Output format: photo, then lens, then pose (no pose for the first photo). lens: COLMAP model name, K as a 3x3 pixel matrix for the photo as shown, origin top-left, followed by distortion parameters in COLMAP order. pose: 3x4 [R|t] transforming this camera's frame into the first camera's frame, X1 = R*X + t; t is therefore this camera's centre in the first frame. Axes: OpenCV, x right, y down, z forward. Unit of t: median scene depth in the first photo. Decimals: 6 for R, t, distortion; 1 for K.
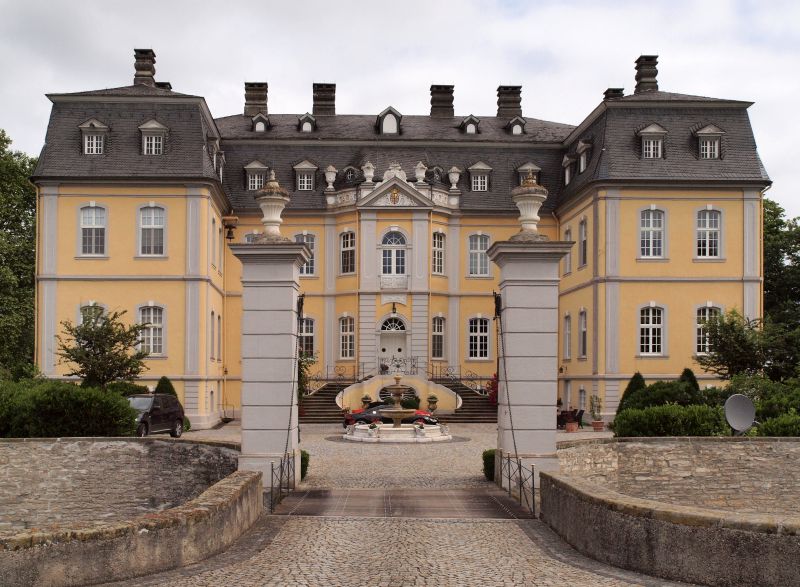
lens RADIAL K [[841.8, 0, 353.4], [0, 841.8, 391.8], [0, 0, 1]] dist [-0.002354, -0.001431]
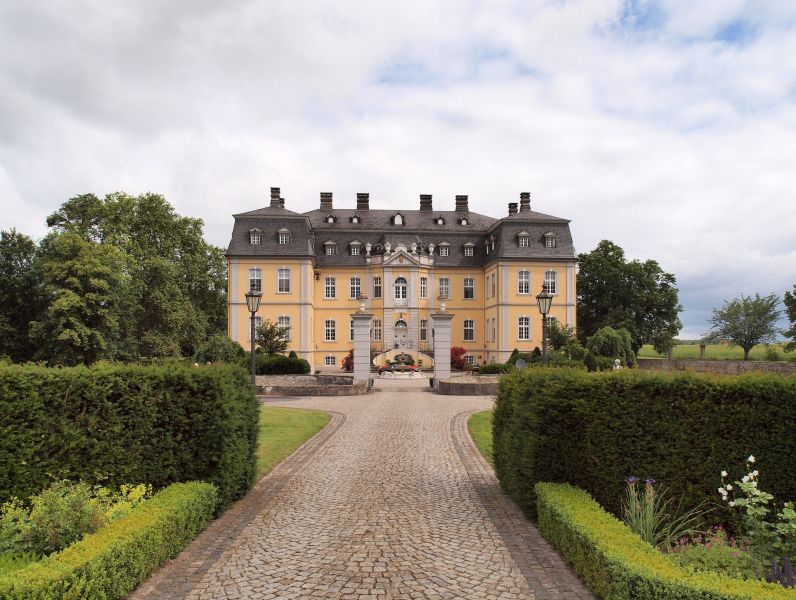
lens RADIAL K [[657.9, 0, 398.6], [0, 657.9, 339.7], [0, 0, 1]] dist [-0.008462, -0.371455]
pose [[0.998989, -0.000190, 0.044946, -0.029687], [0.001359, 0.999662, -0.025981, -0.003458], [-0.044926, 0.026016, 0.998652, -0.609369]]
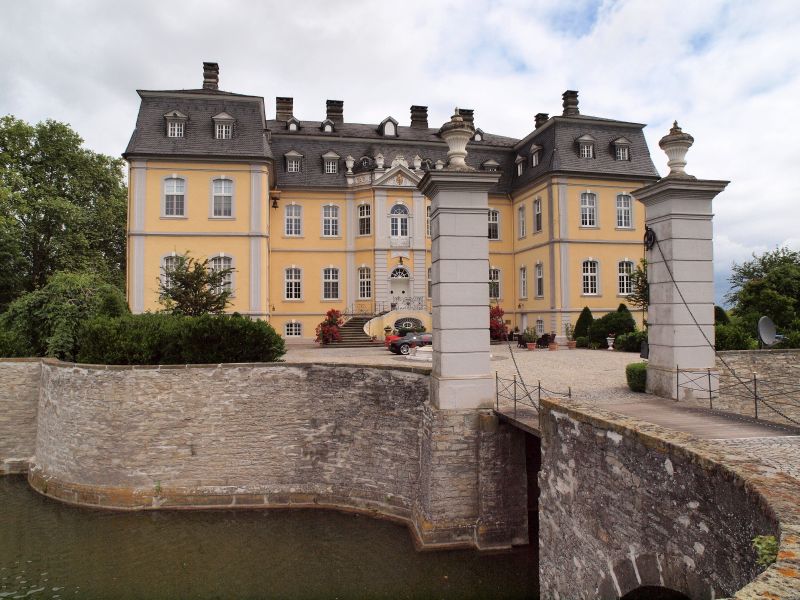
lens RADIAL K [[569.1, 0, 400.0], [0, 569.1, 300.0], [0, 0, 1]] dist [-0.129668, 0.109507]
pose [[0.985371, -0.003945, 0.170376, -0.118059], [0.012328, 0.998763, -0.048172, 0.005626], [-0.169975, 0.049568, 0.984201, 0.131631]]
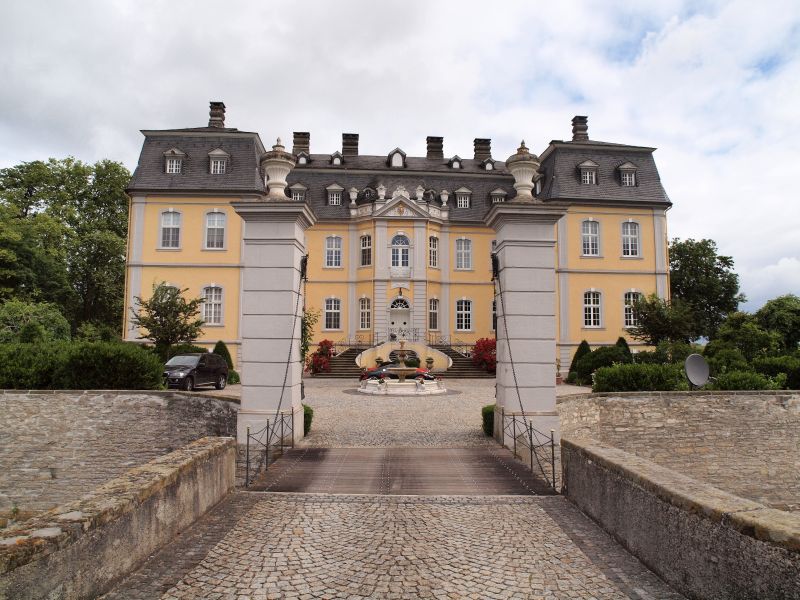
lens RADIAL K [[569.1, 0, 400.0], [0, 569.1, 300.0], [0, 0, 1]] dist [-0.129668, 0.109507]
pose [[0.998920, 0.009613, 0.045450, 0.008759], [-0.004920, 0.994745, -0.102265, 0.004624], [-0.046195, 0.101931, 0.993718, 0.127476]]
